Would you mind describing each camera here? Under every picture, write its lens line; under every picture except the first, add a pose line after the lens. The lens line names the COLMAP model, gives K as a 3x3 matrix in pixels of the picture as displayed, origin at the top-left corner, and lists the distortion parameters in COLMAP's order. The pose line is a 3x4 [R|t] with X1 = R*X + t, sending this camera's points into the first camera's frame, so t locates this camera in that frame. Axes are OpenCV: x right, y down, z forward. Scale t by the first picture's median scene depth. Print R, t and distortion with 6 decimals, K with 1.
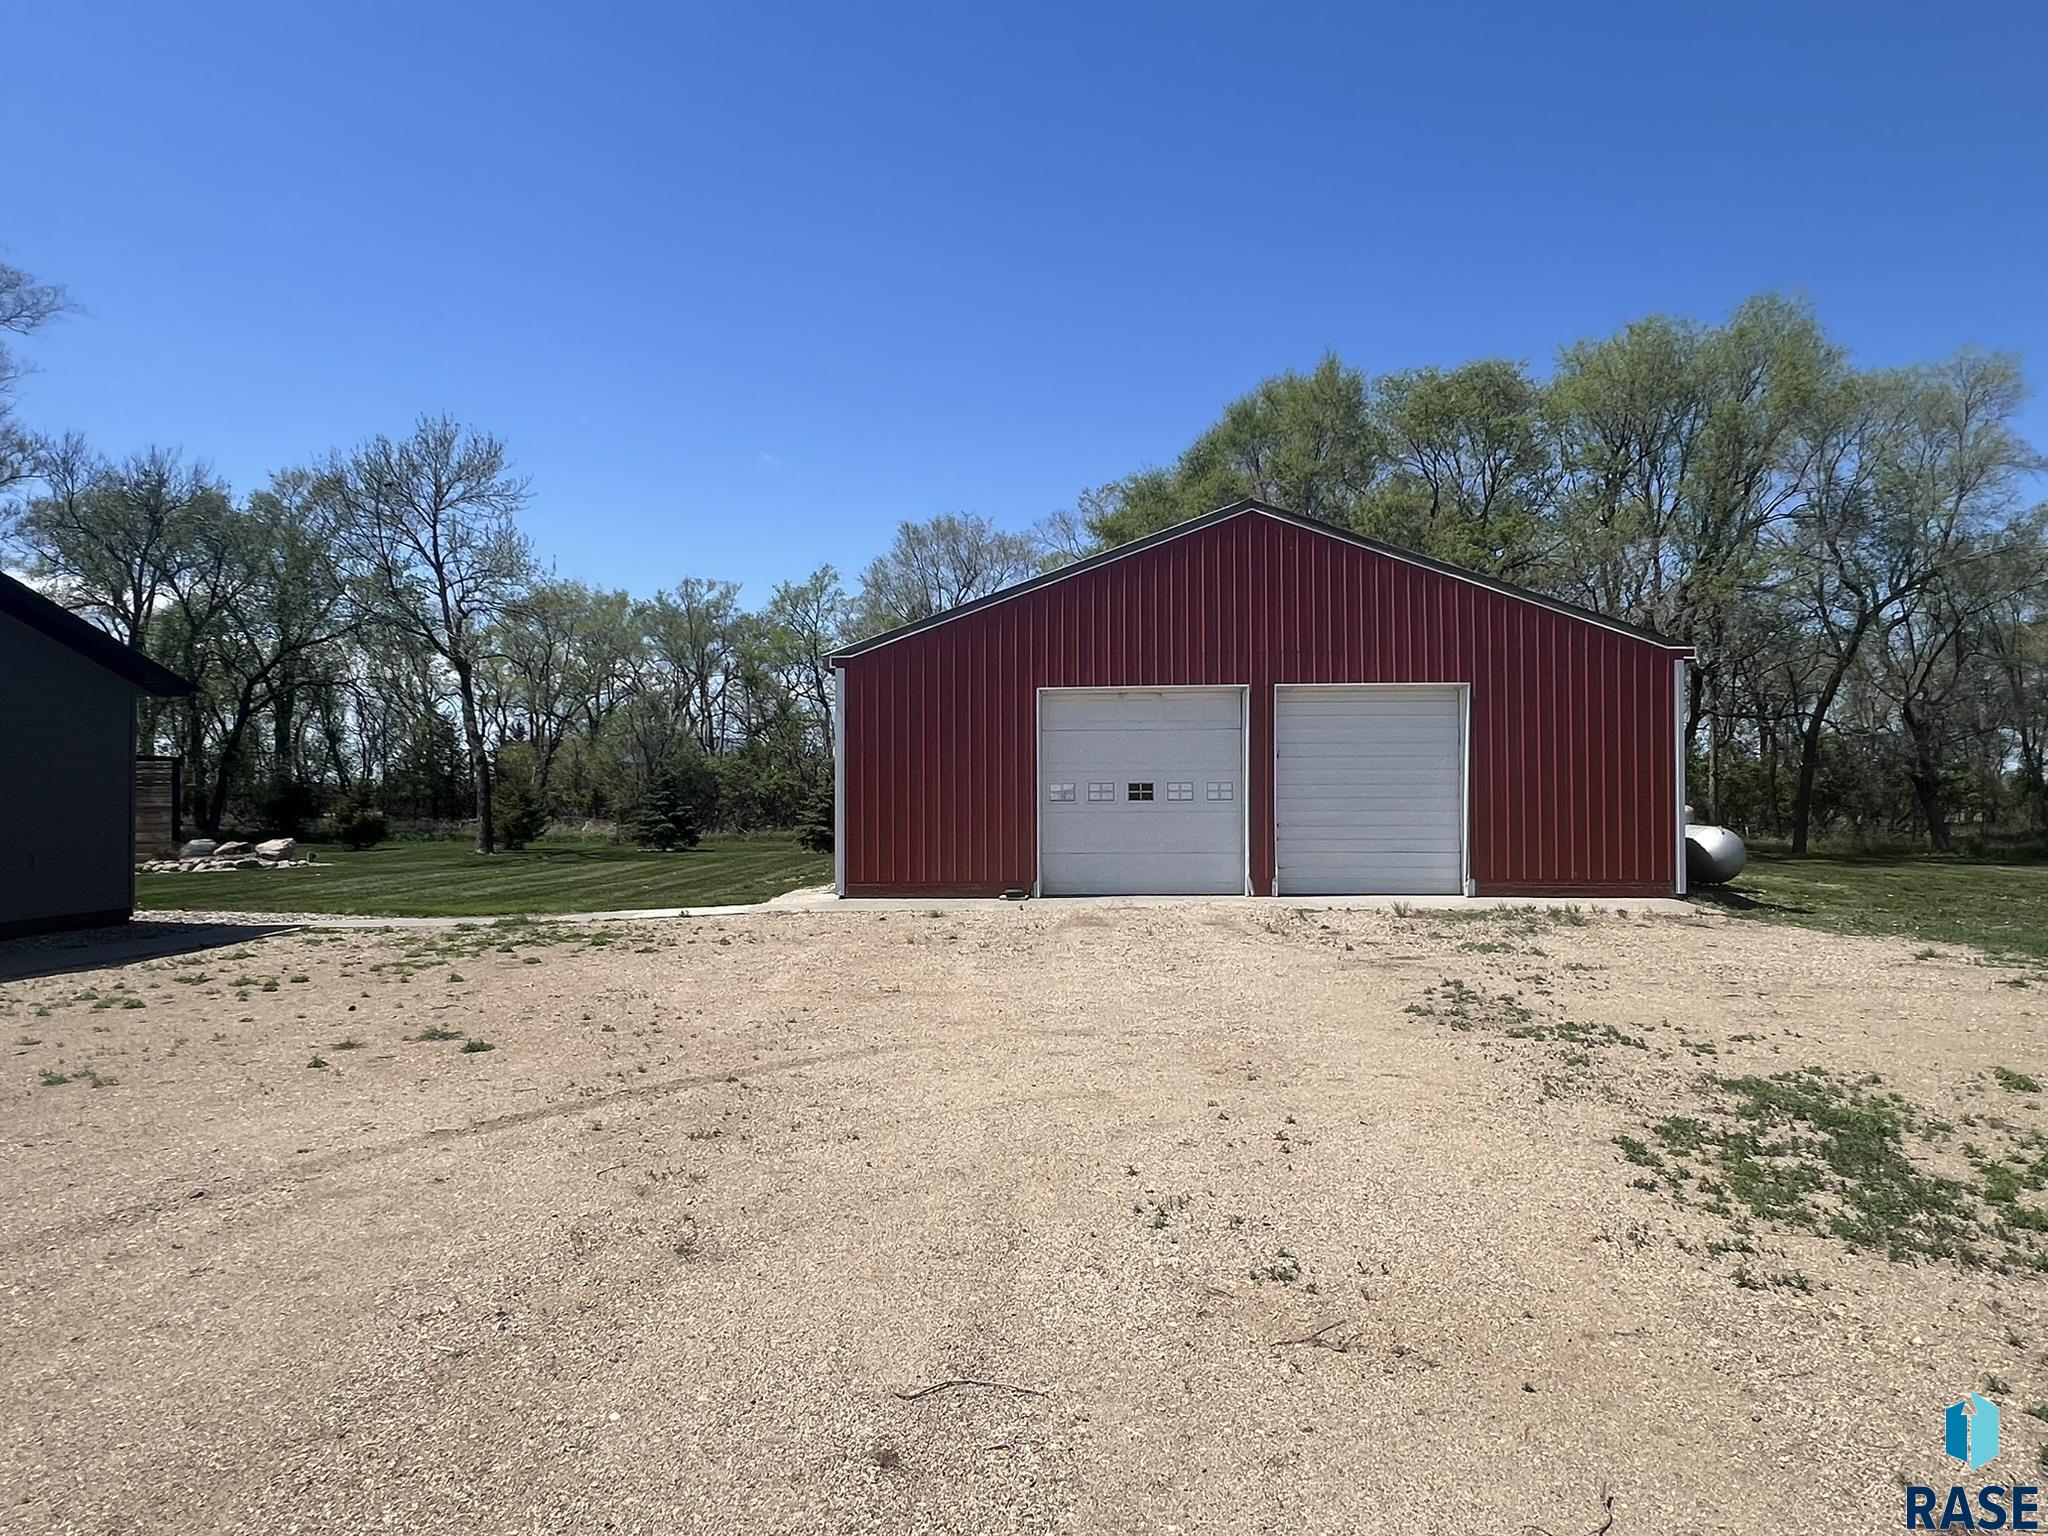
lens RADIAL K [[1387.6, 0, 1008.7], [0, 1387.6, 761.0], [0, 0, 1]] dist [0.000547, 0.000092]
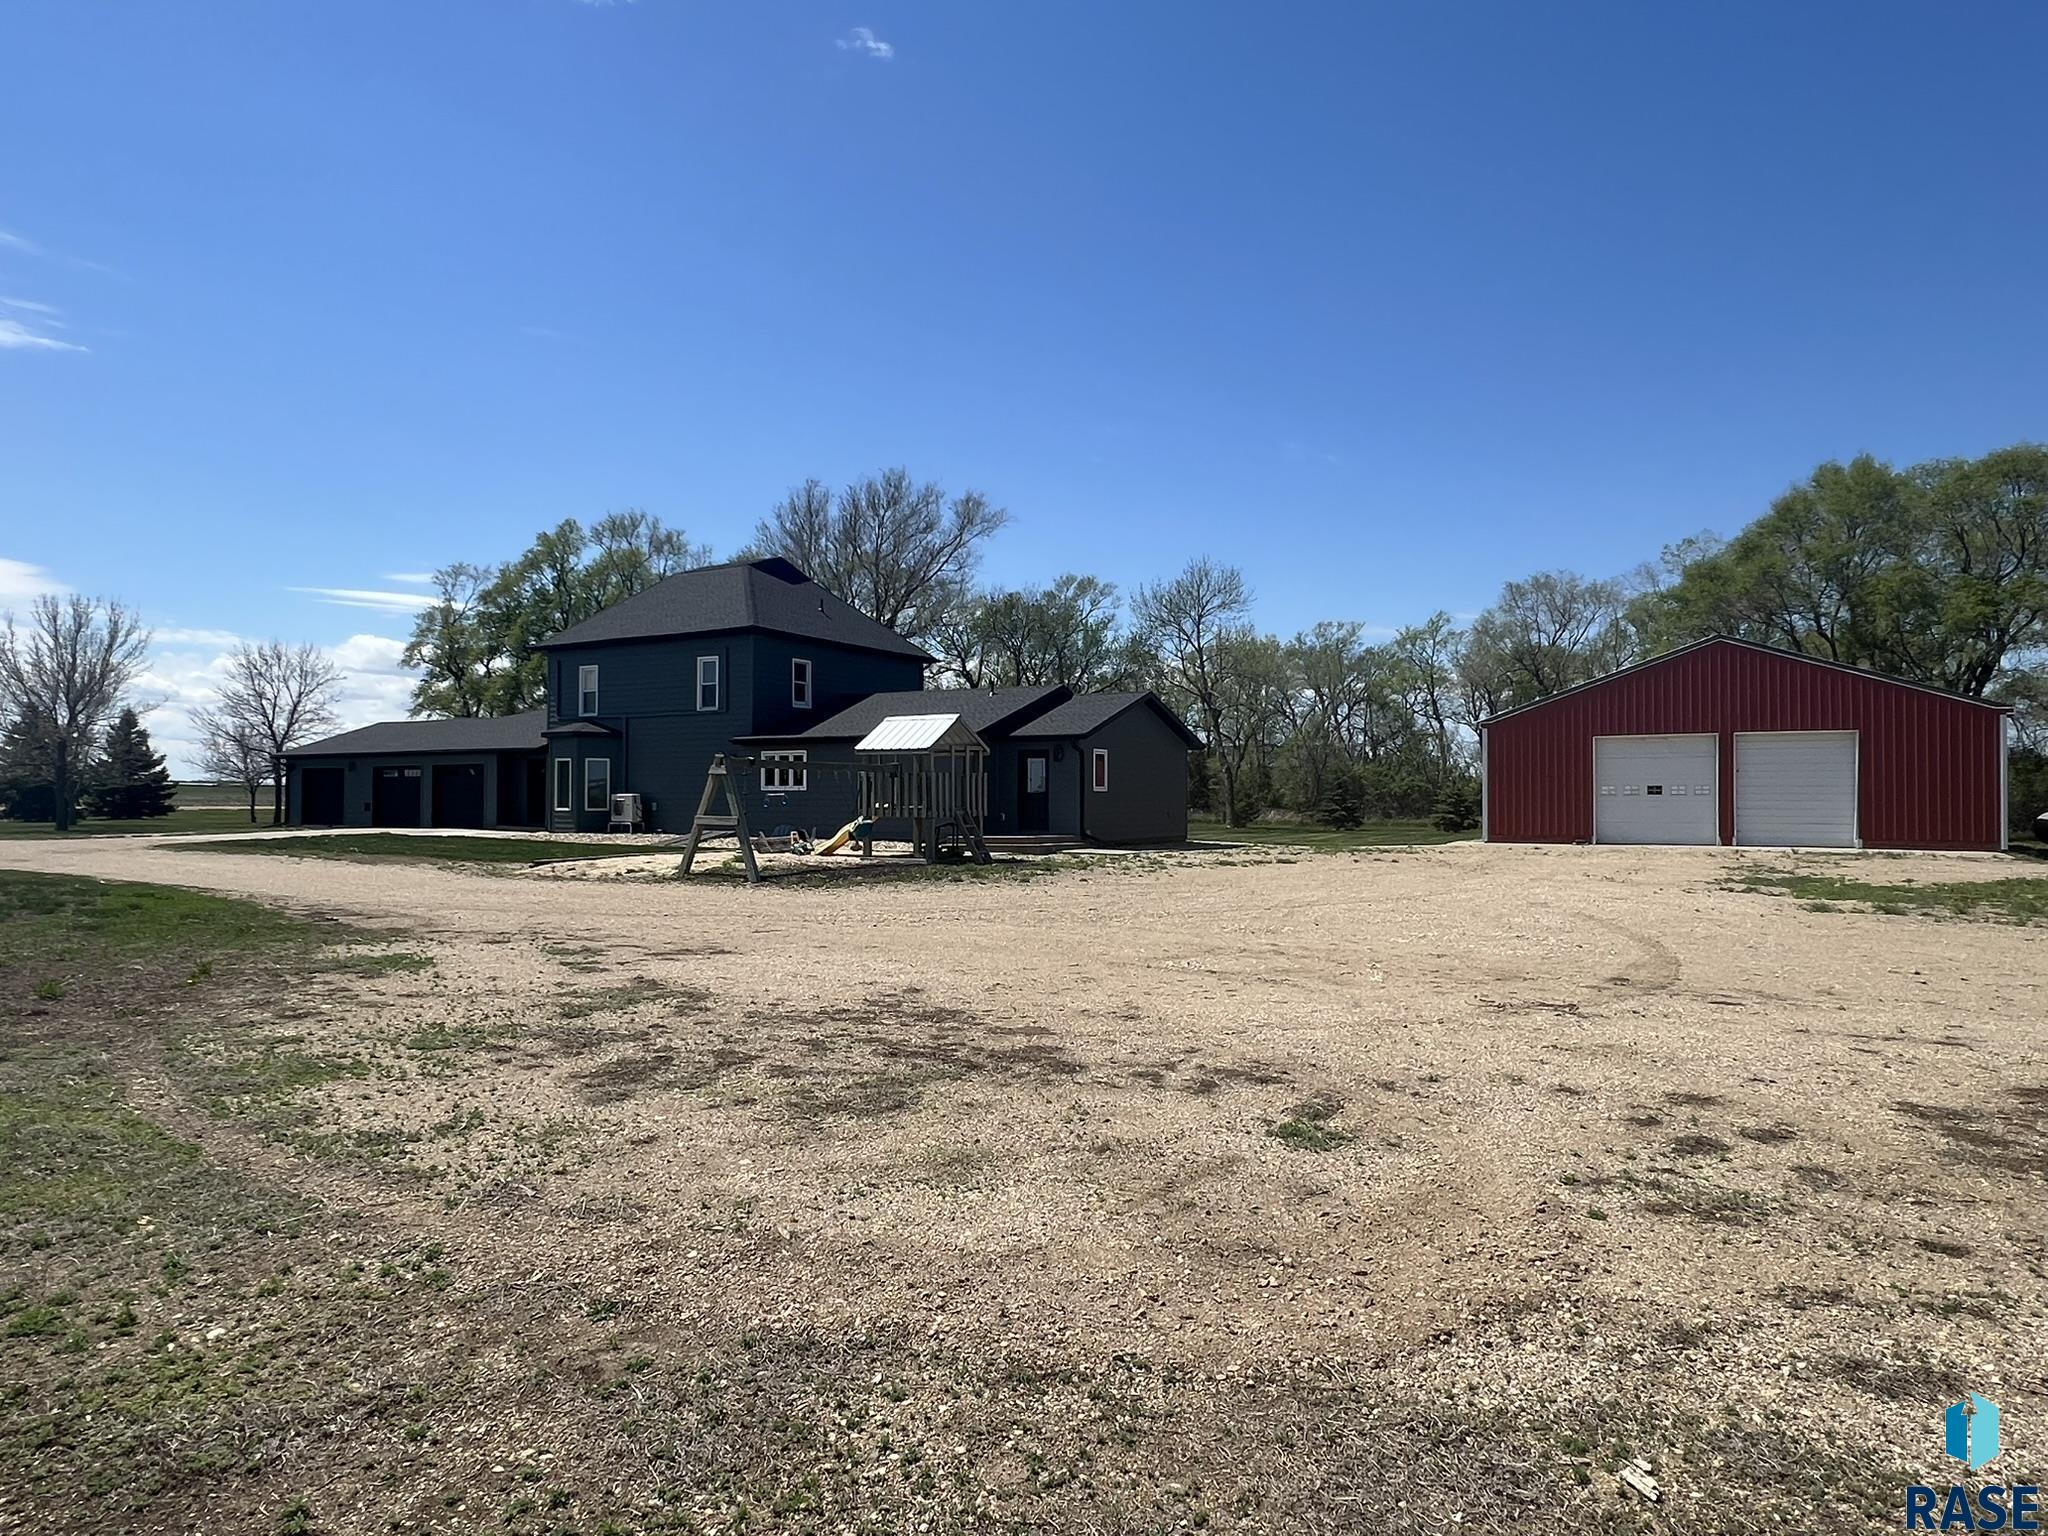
lens RADIAL K [[1416.0, 0, 924.7], [0, 1416.0, 764.9], [0, 0, 1]] dist [-0.001511, 0.002711]
pose [[0.896155, -0.006090, -0.443699, 0.028767], [0.007525, 0.999971, 0.001475, -0.011075], [0.443677, -0.004660, 0.896174, -0.567930]]
